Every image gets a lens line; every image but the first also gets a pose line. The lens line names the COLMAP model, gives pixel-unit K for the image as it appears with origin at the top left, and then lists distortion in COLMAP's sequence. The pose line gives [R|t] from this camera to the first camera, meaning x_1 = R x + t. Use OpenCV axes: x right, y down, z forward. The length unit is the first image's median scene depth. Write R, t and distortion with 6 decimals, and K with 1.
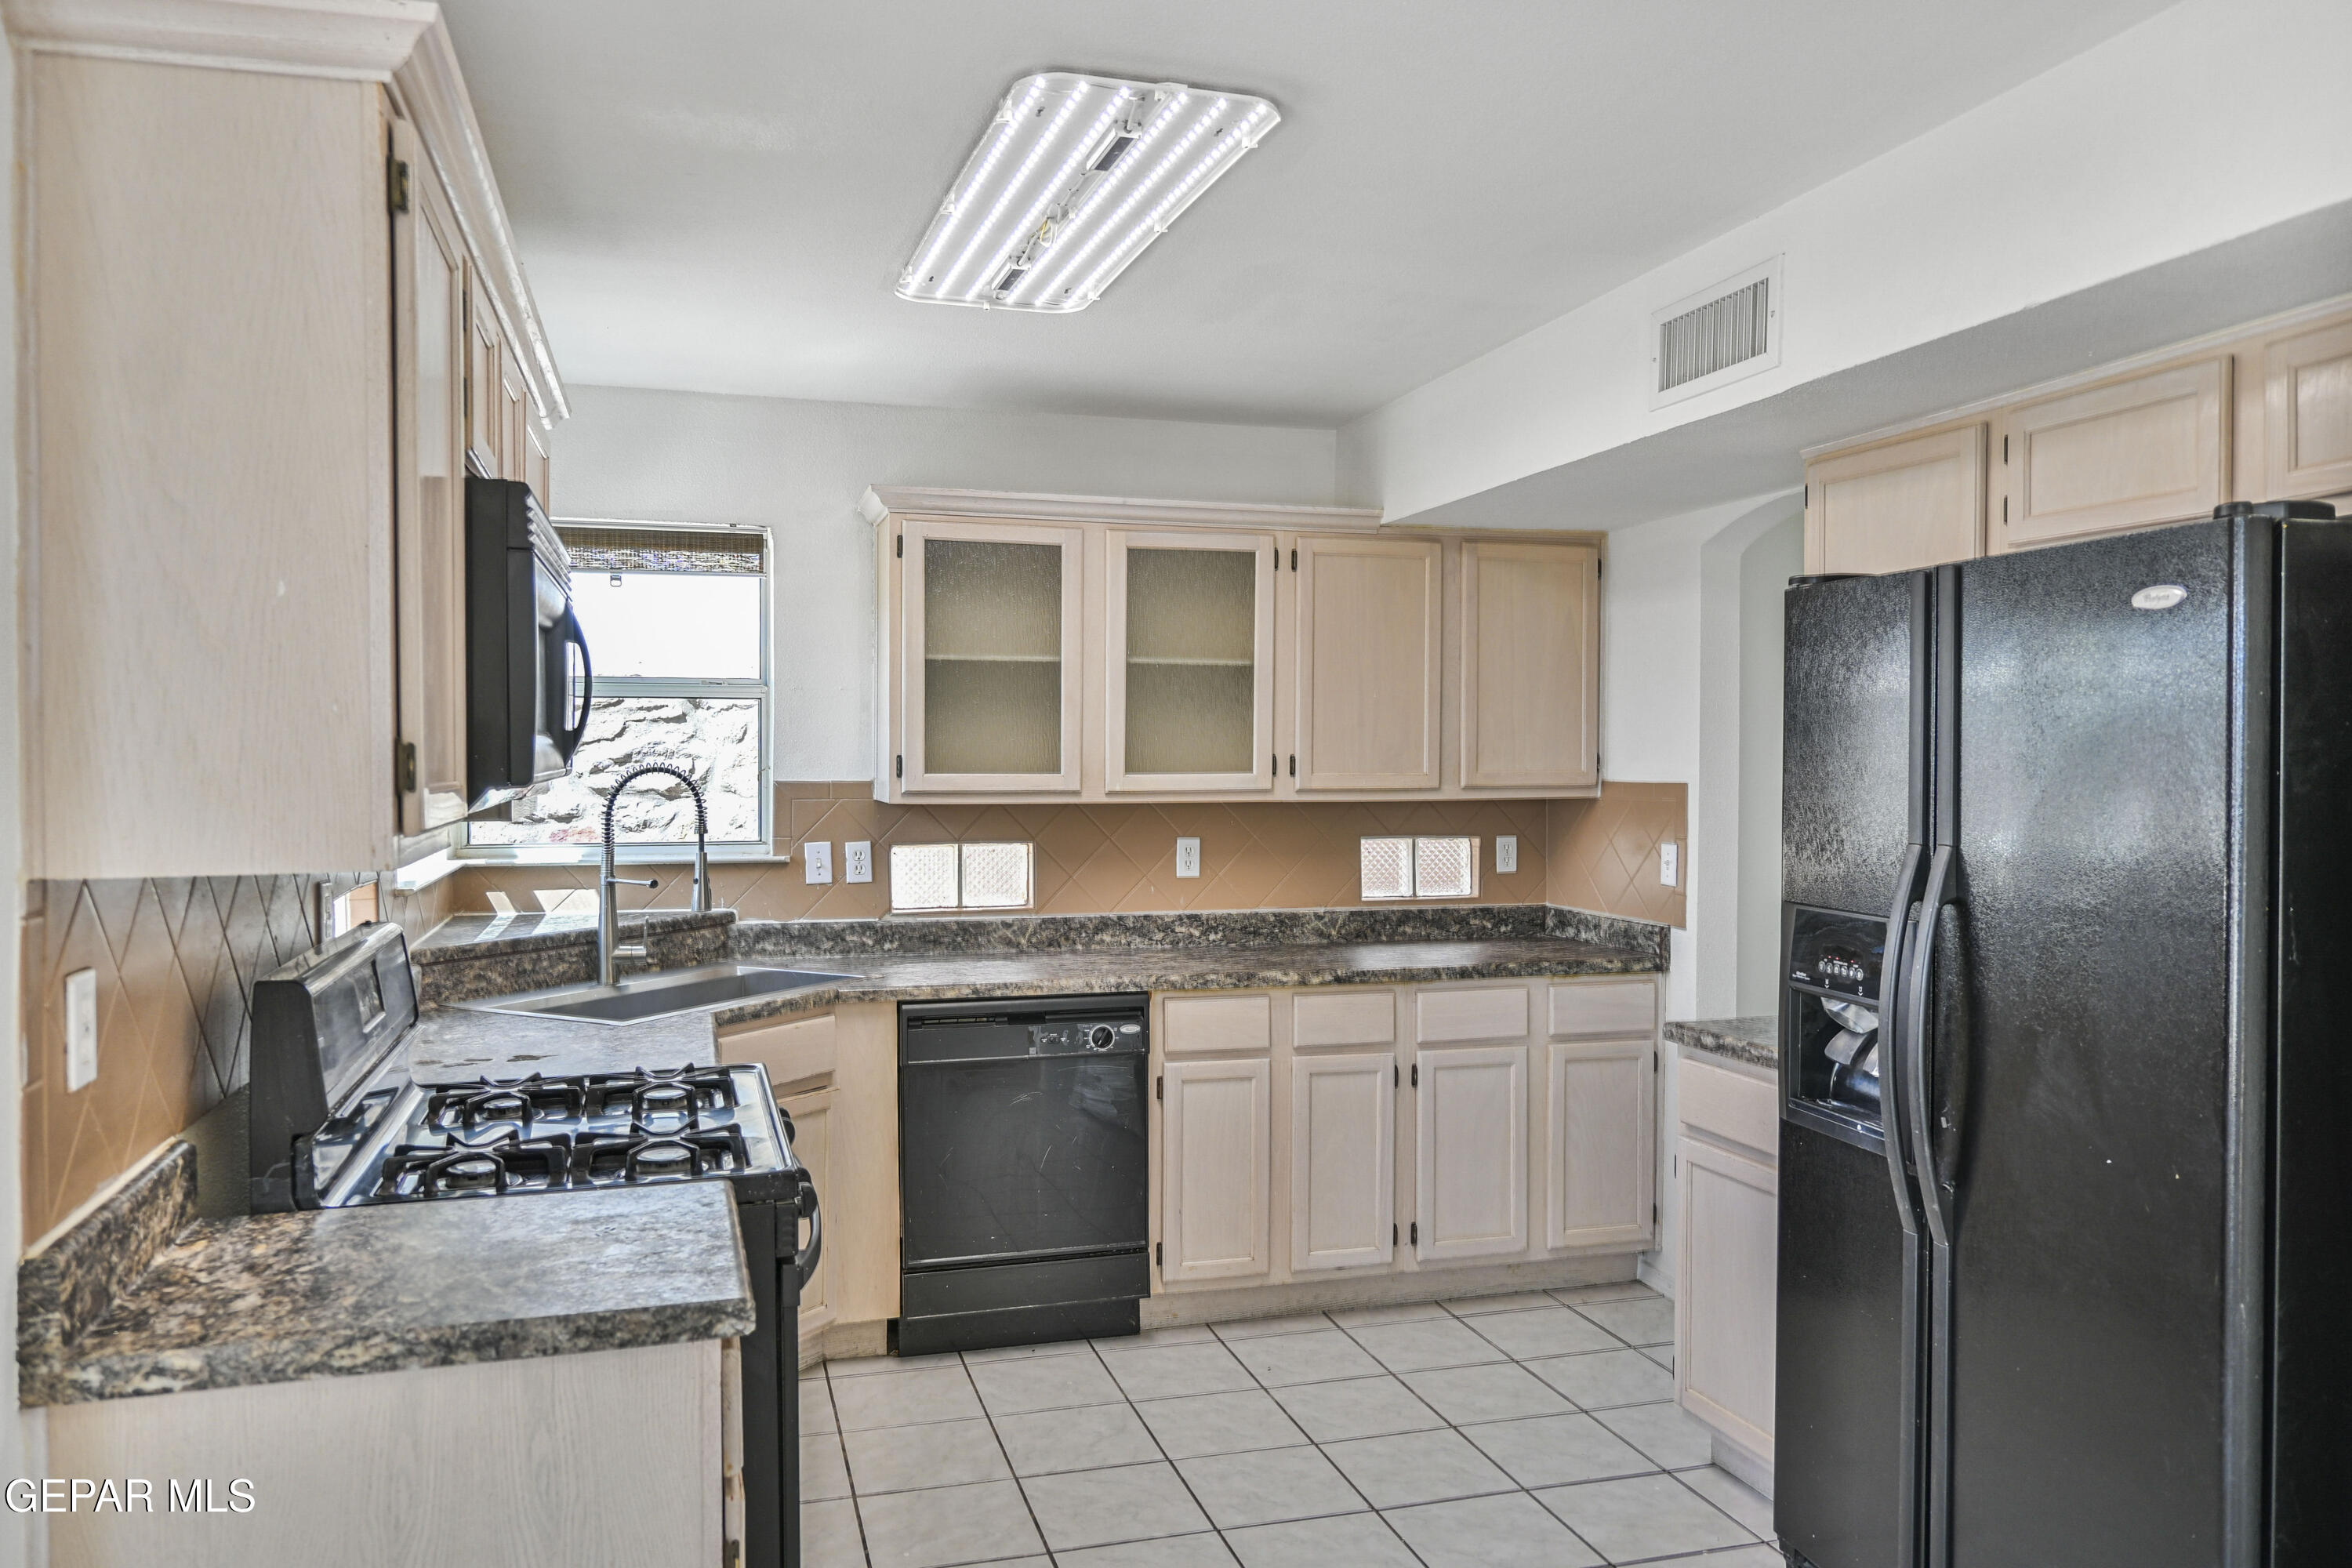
lens RADIAL K [[1644.8, 0, 1175.2], [0, 1644.8, 772.5], [0, 0, 1]] dist [0.002890, -0.001421]
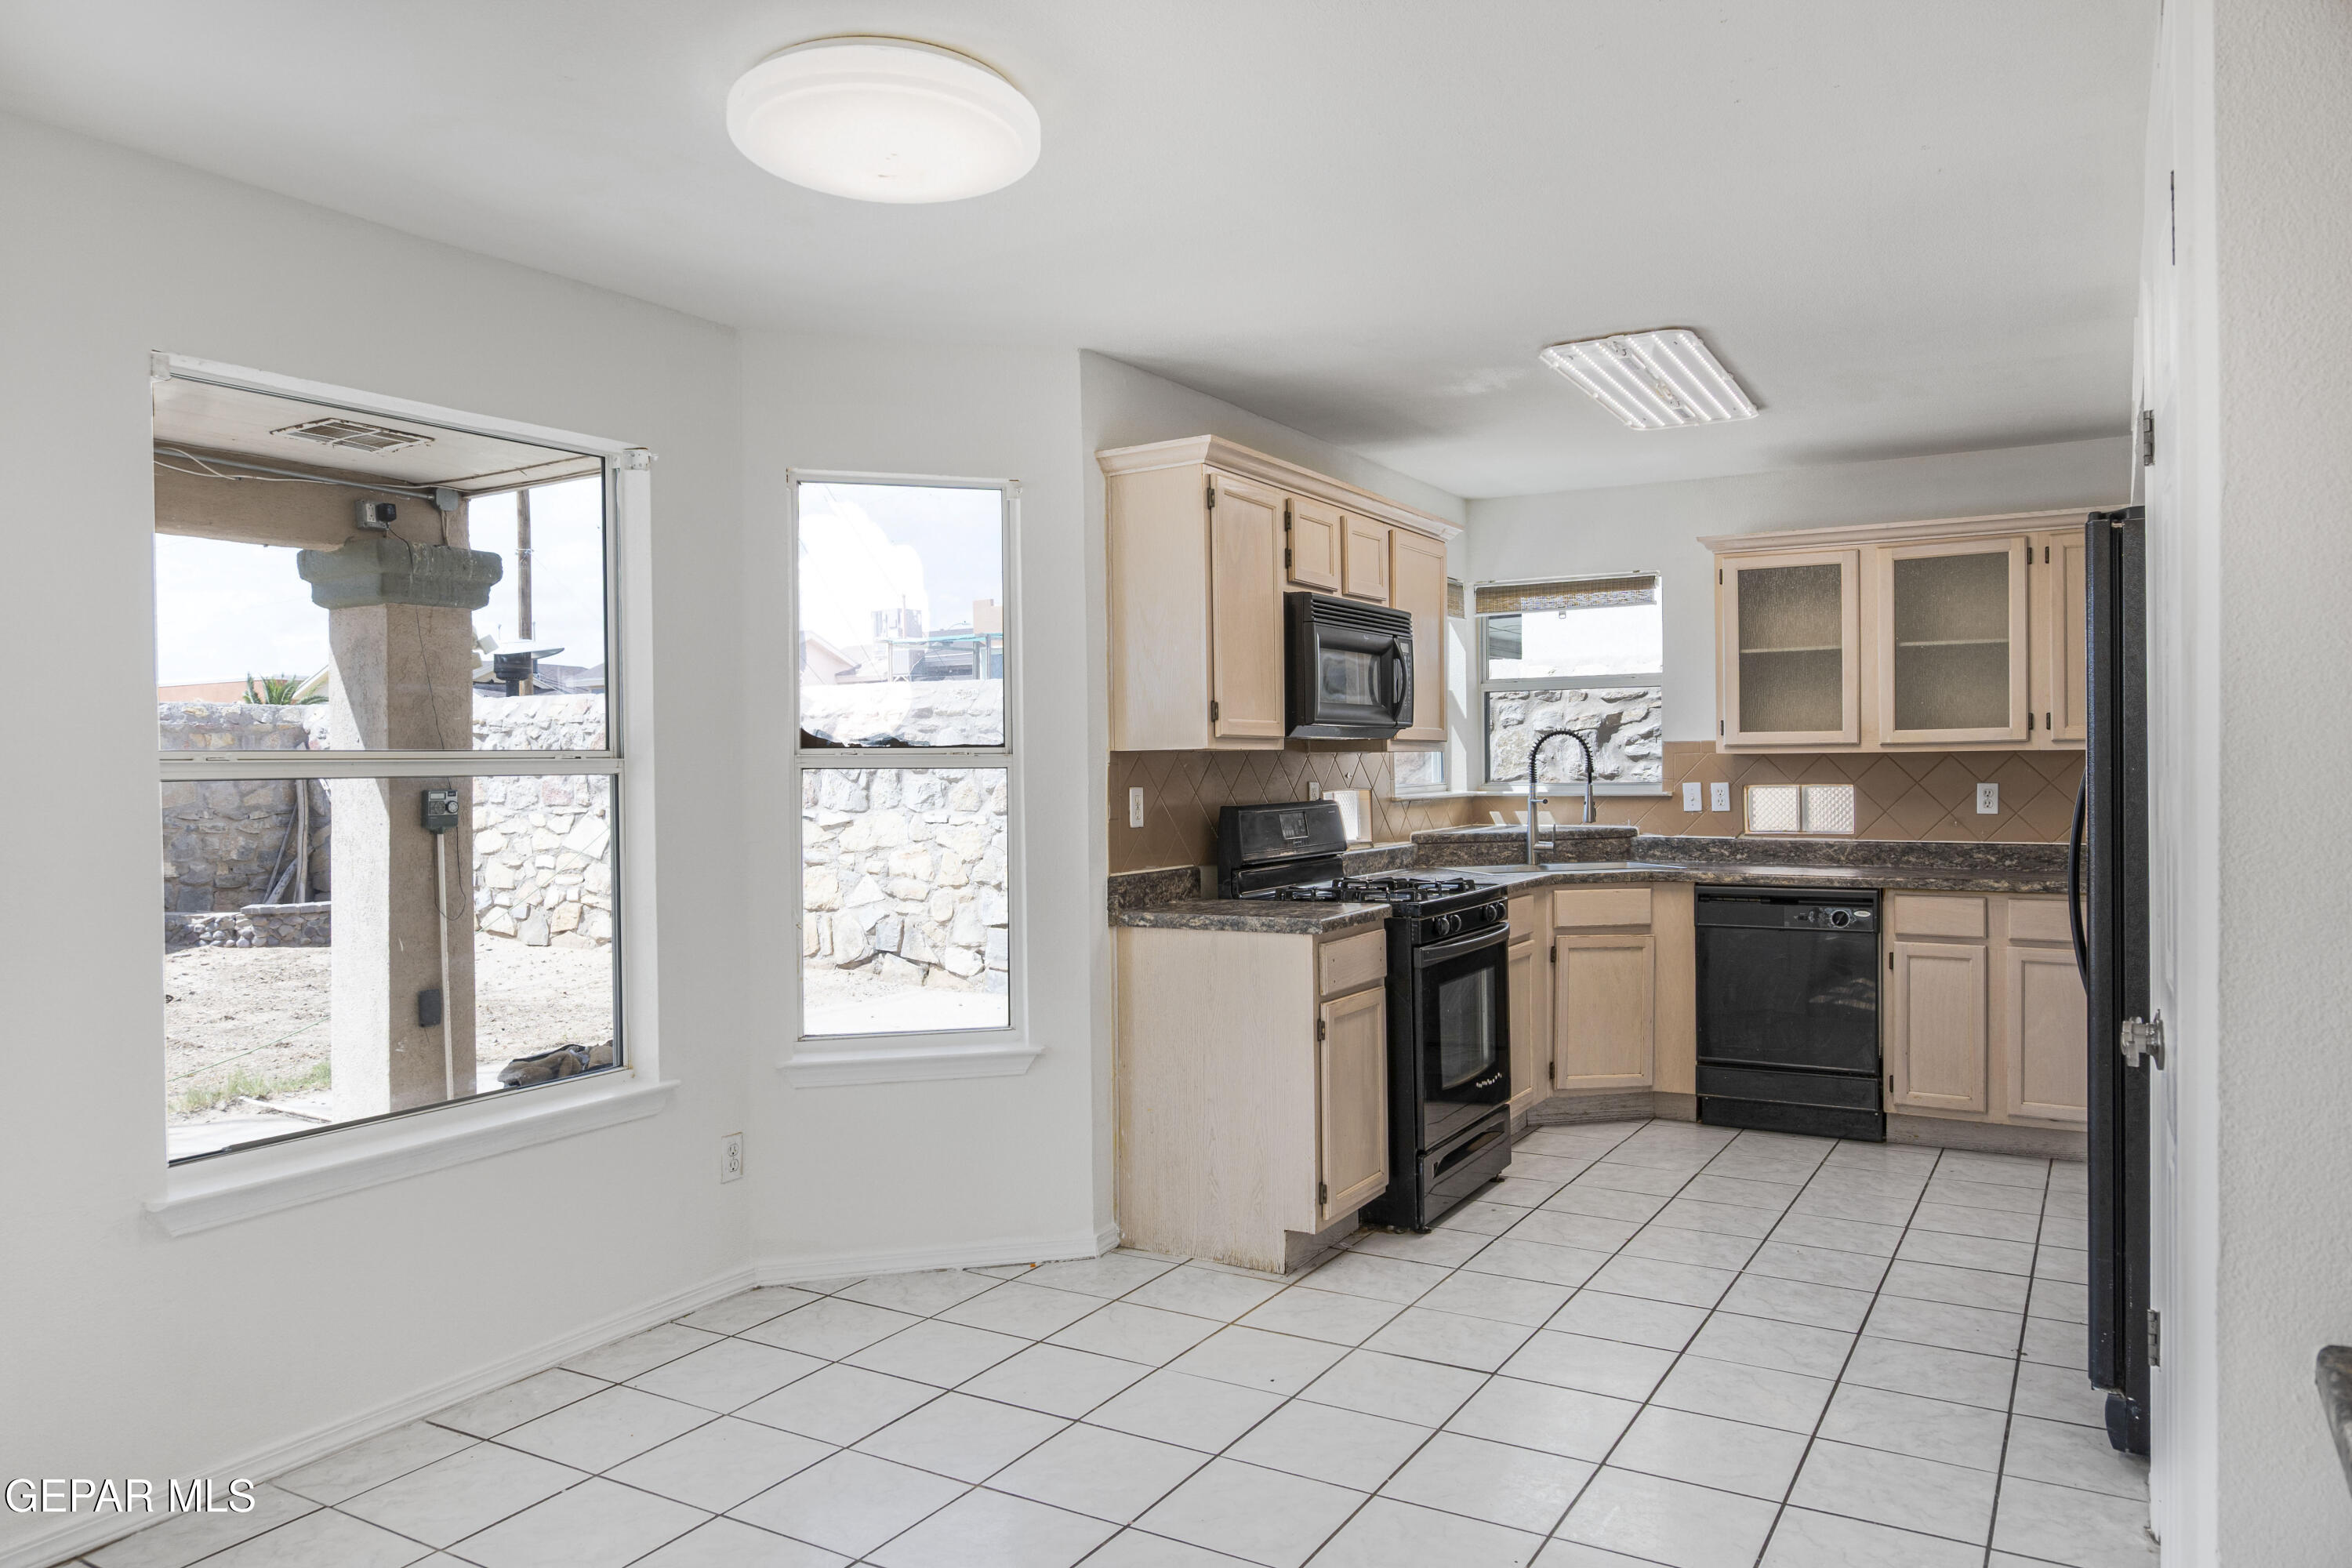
lens RADIAL K [[1644.8, 0, 1175.5], [0, 1644.8, 784.6], [0, 0, 1]] dist [0.002890, -0.001421]
pose [[0.682355, -0.000597, -0.731020, 0.549338], [0.002081, 0.999997, 0.001126, 0.042312], [0.731018, -0.002289, 0.682355, -0.335926]]
